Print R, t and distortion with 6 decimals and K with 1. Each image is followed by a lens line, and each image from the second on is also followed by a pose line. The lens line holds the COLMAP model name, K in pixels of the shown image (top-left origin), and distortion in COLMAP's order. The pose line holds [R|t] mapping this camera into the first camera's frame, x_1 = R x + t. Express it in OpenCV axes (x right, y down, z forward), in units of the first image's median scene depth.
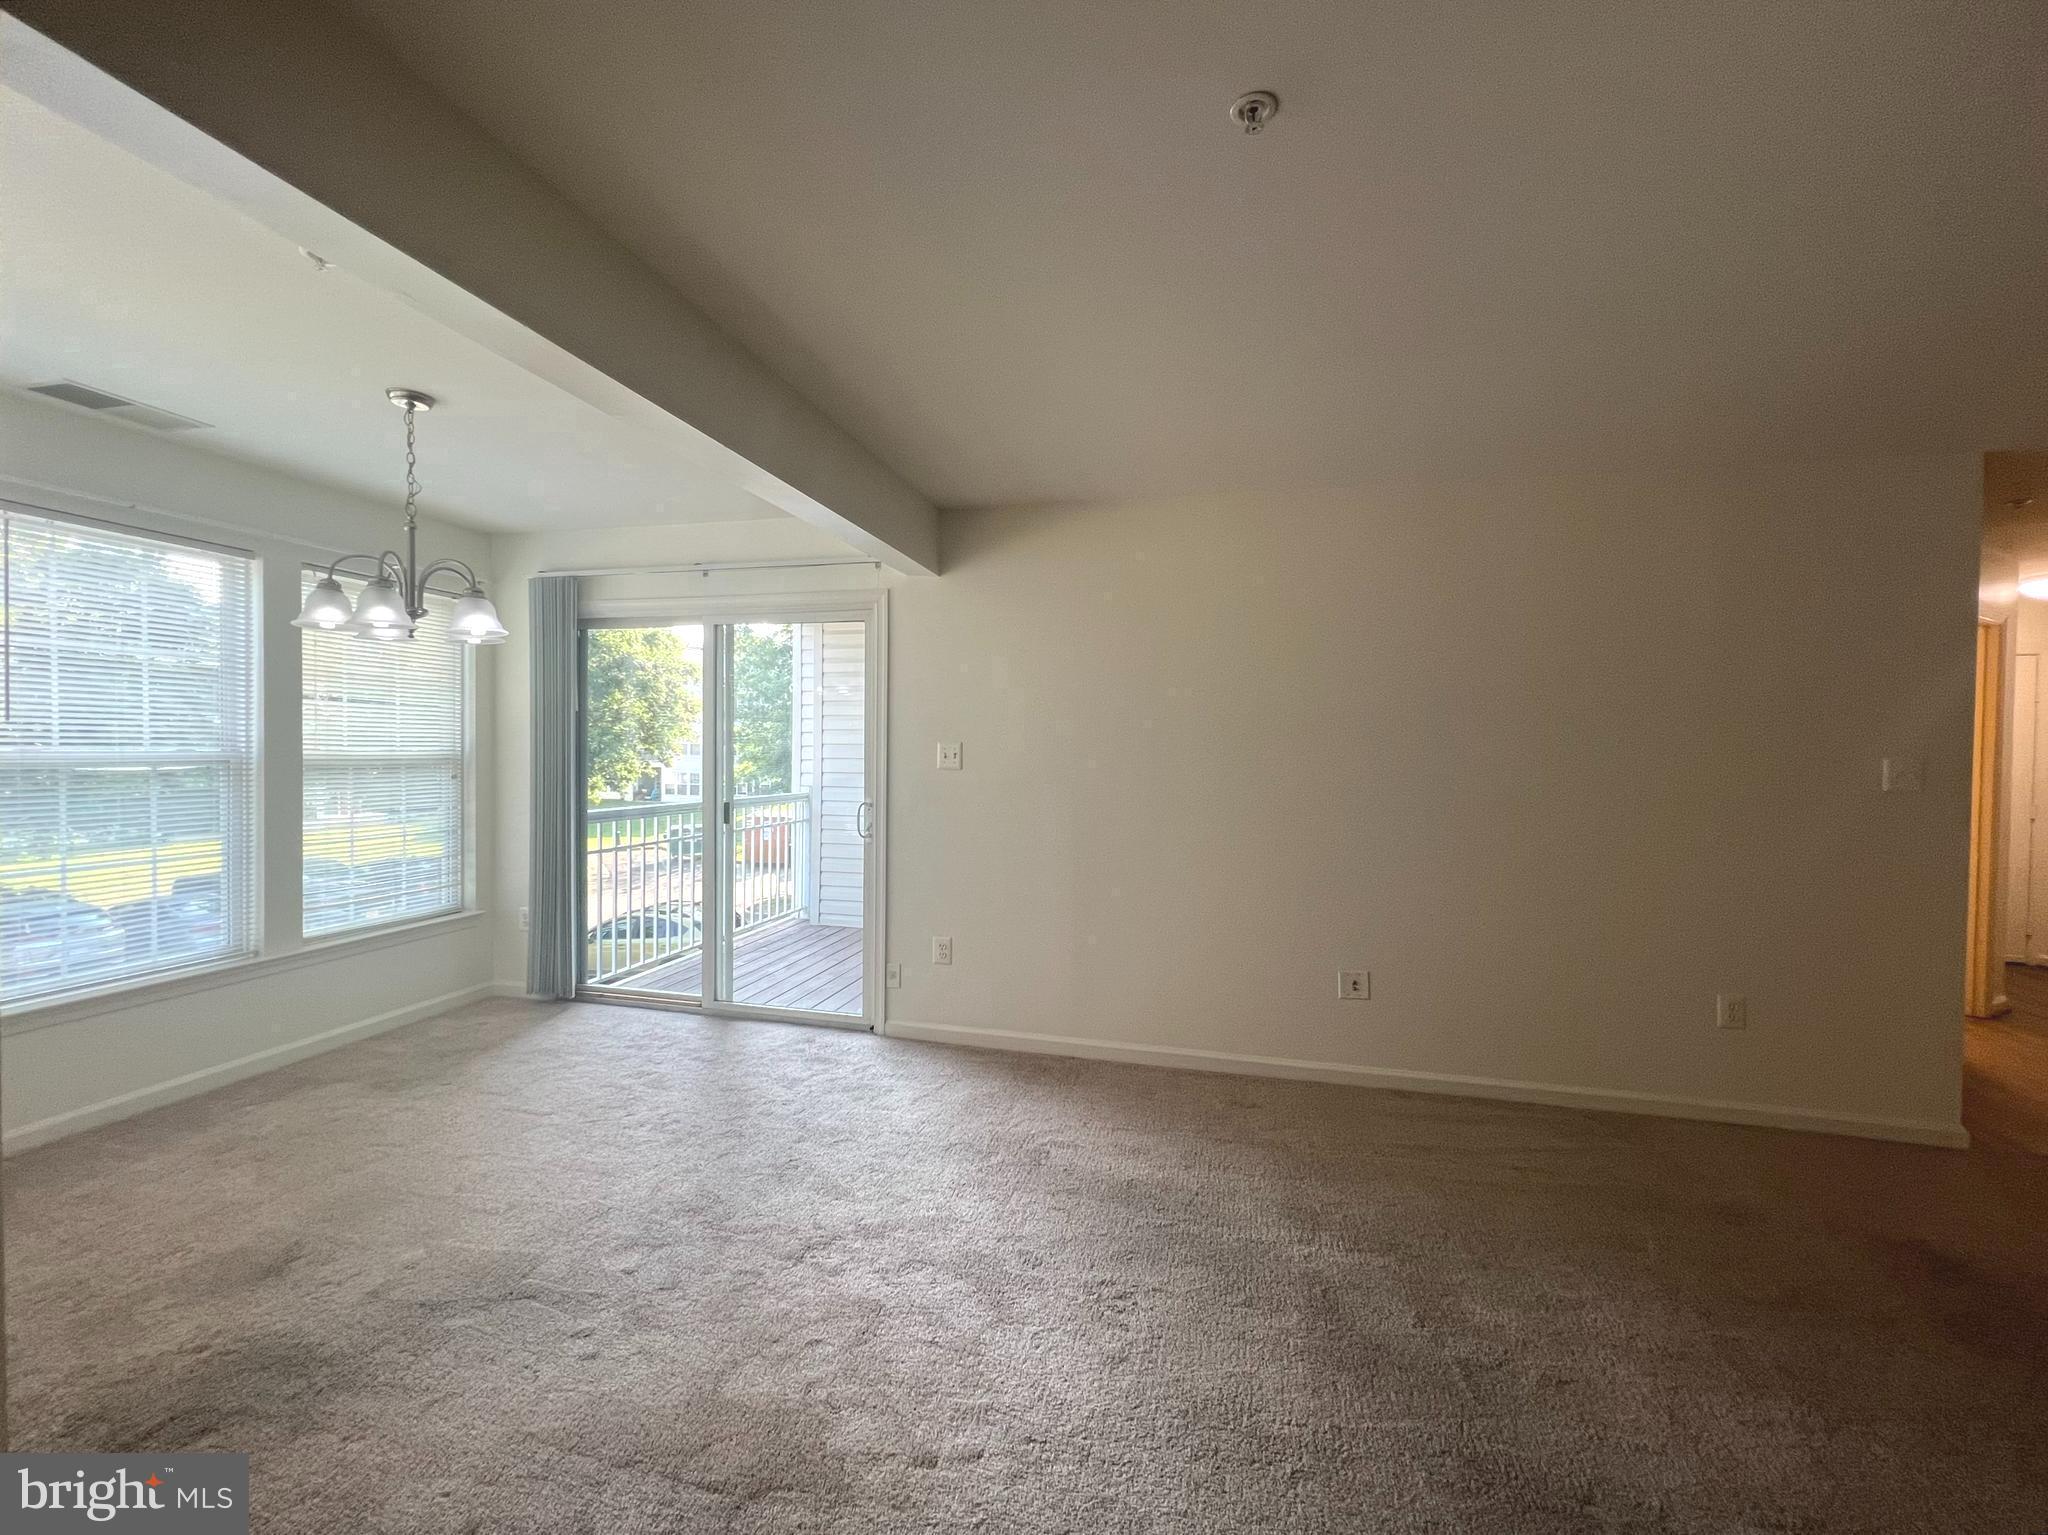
lens RADIAL K [[859.2, 0, 1021.7], [0, 859.2, 764.9], [0, 0, 1]] dist [0.001064, 0.000308]
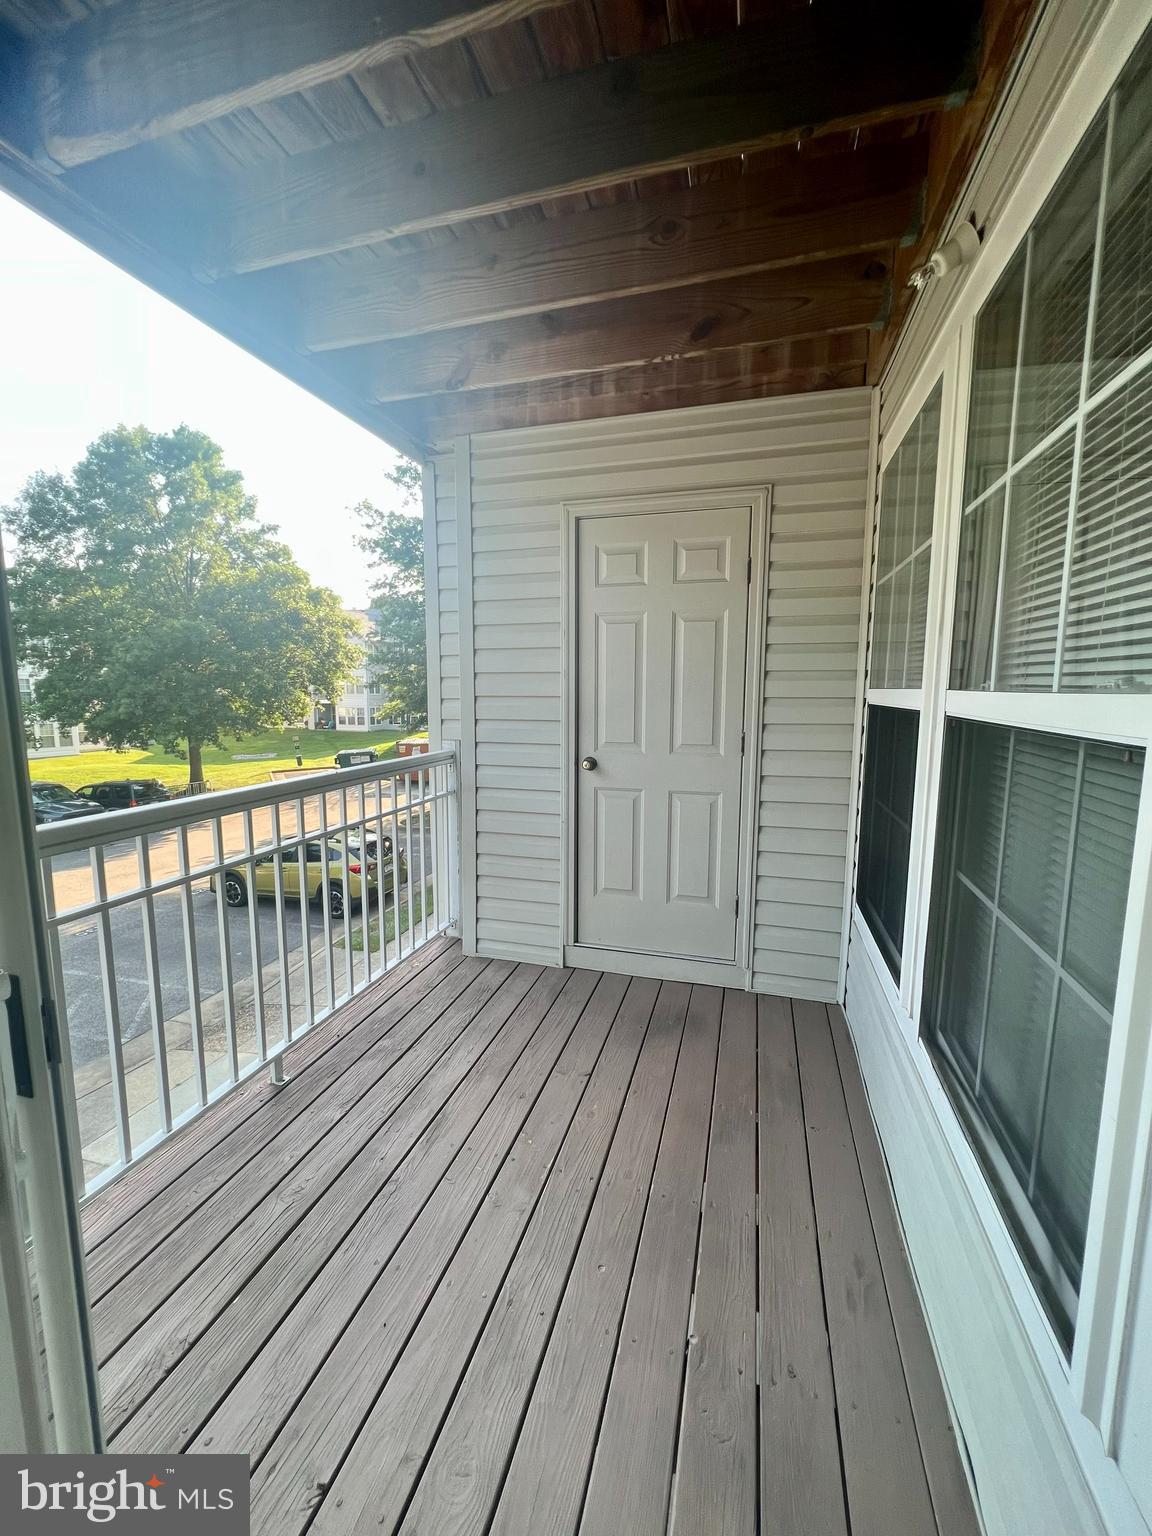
lens RADIAL K [[619.3, 0, 573.4], [0, 619.3, 761.8], [0, 0, 1]] dist [-0.003877, 0.002060]
pose [[0.999150, -0.005034, -0.040909, -0.247238], [0.009125, 0.994900, 0.100448, -0.009538], [0.040195, -0.100736, 0.994101, 0.954111]]
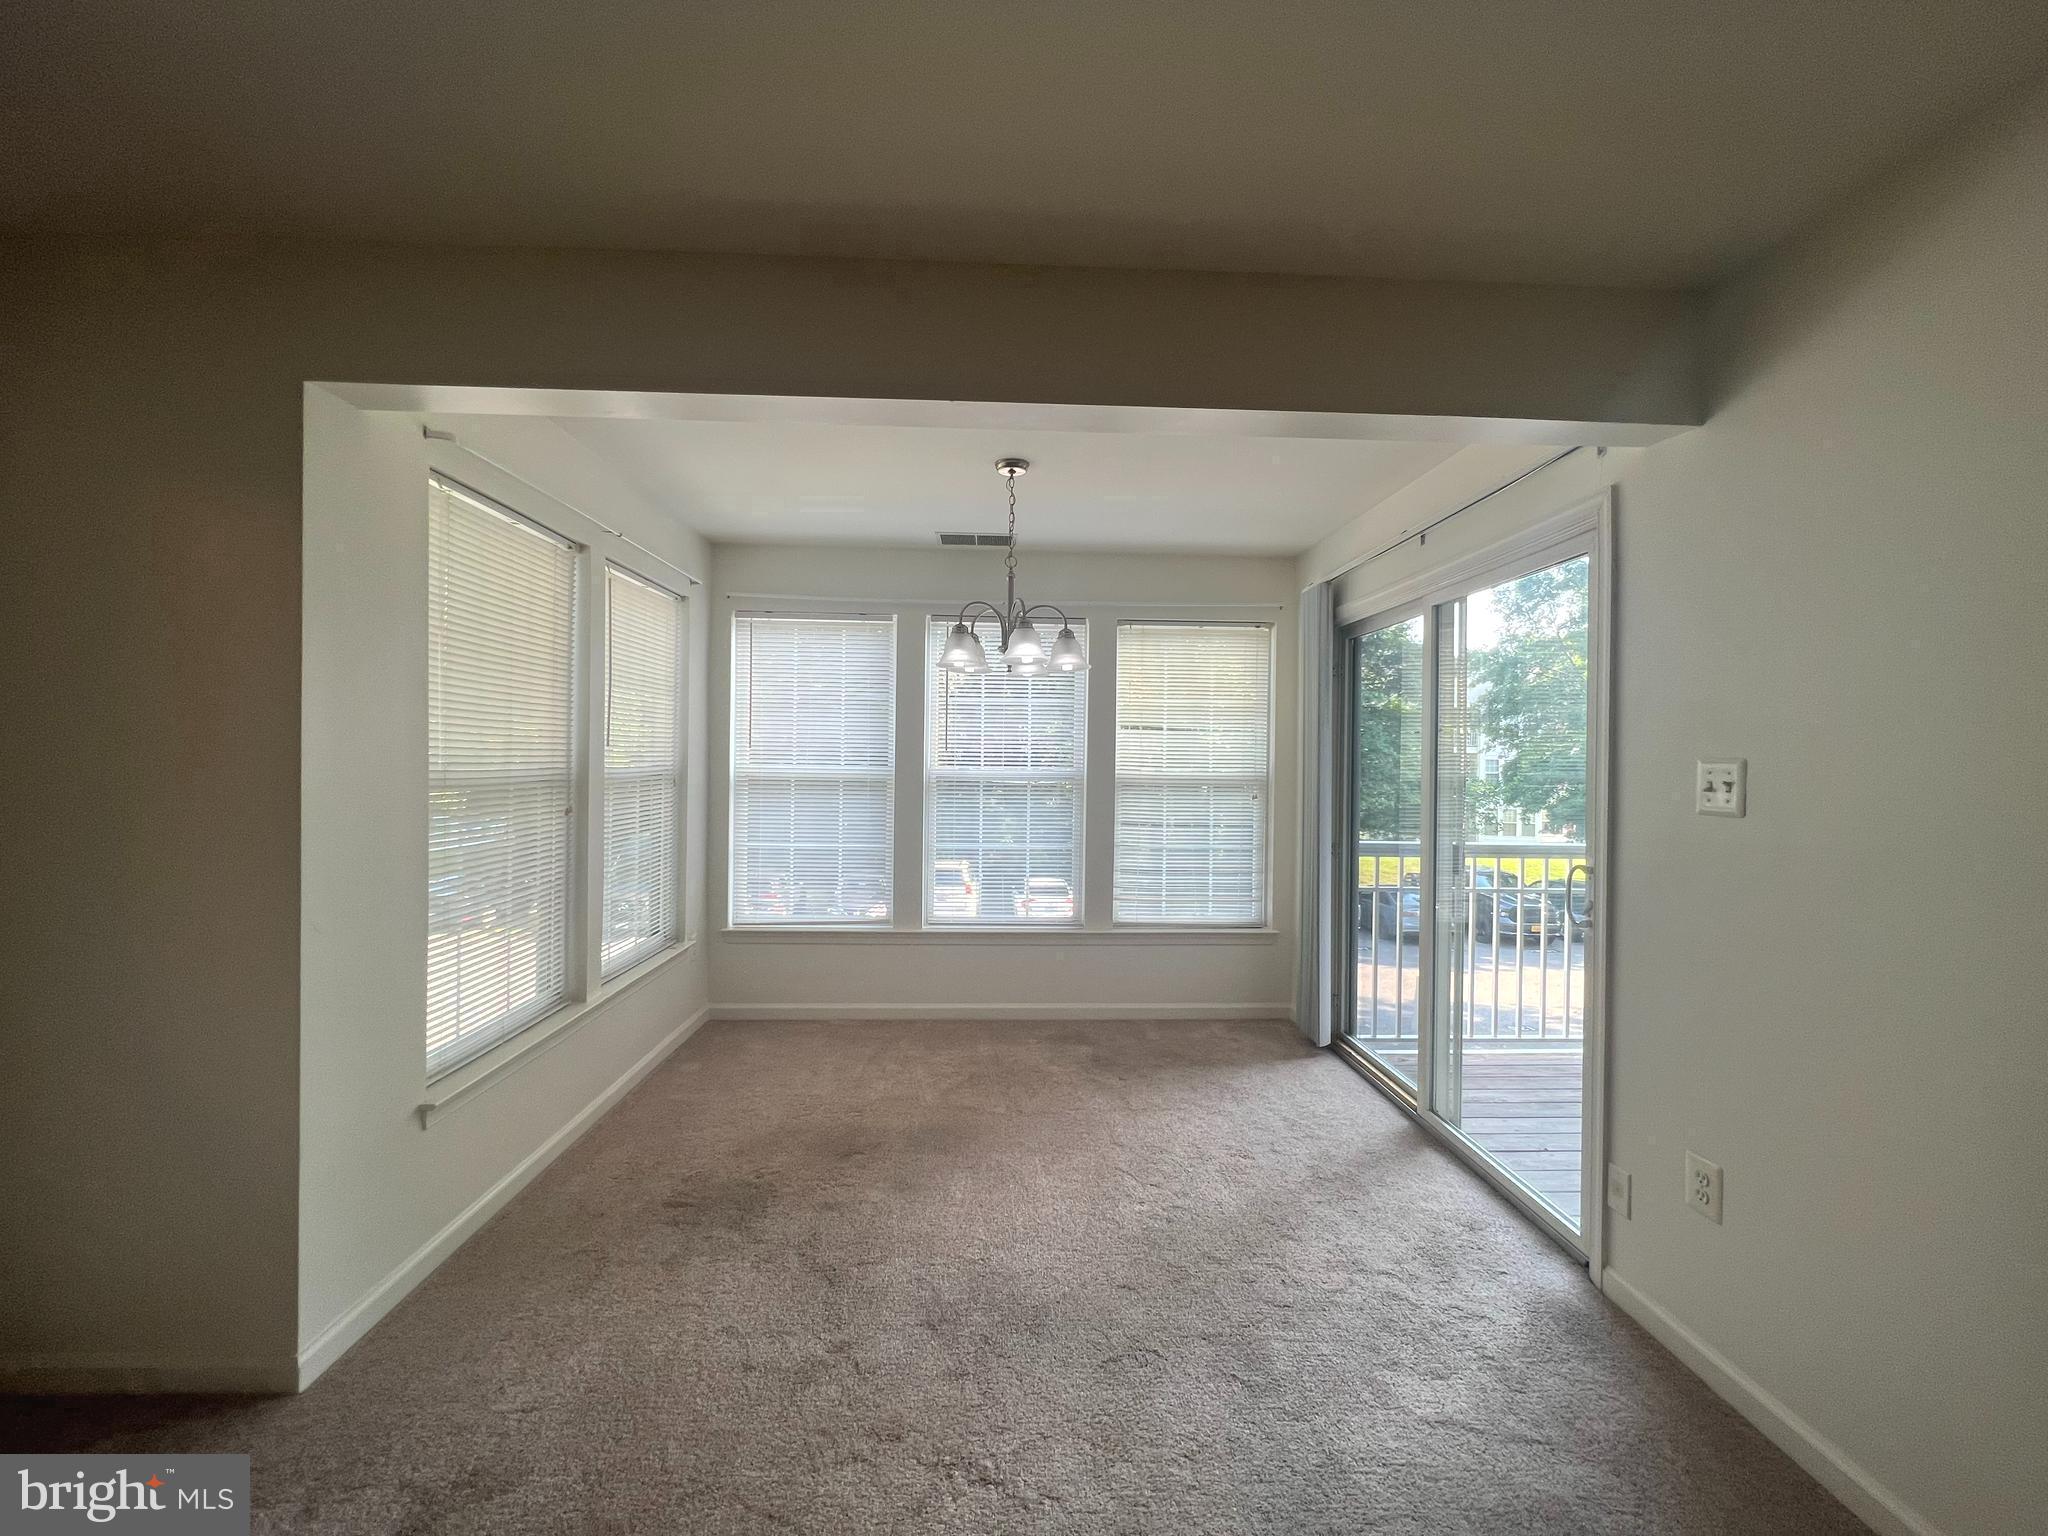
lens RADIAL K [[825.7, 0, 1020.6], [0, 825.7, 765.6], [0, 0, 1]] dist [-0.003877, 0.002060]
pose [[0.280427, -0.002200, -0.959873, 0.245474], [-0.027447, 0.999570, -0.010309, -0.007344], [0.959483, 0.029236, 0.280246, 0.482558]]
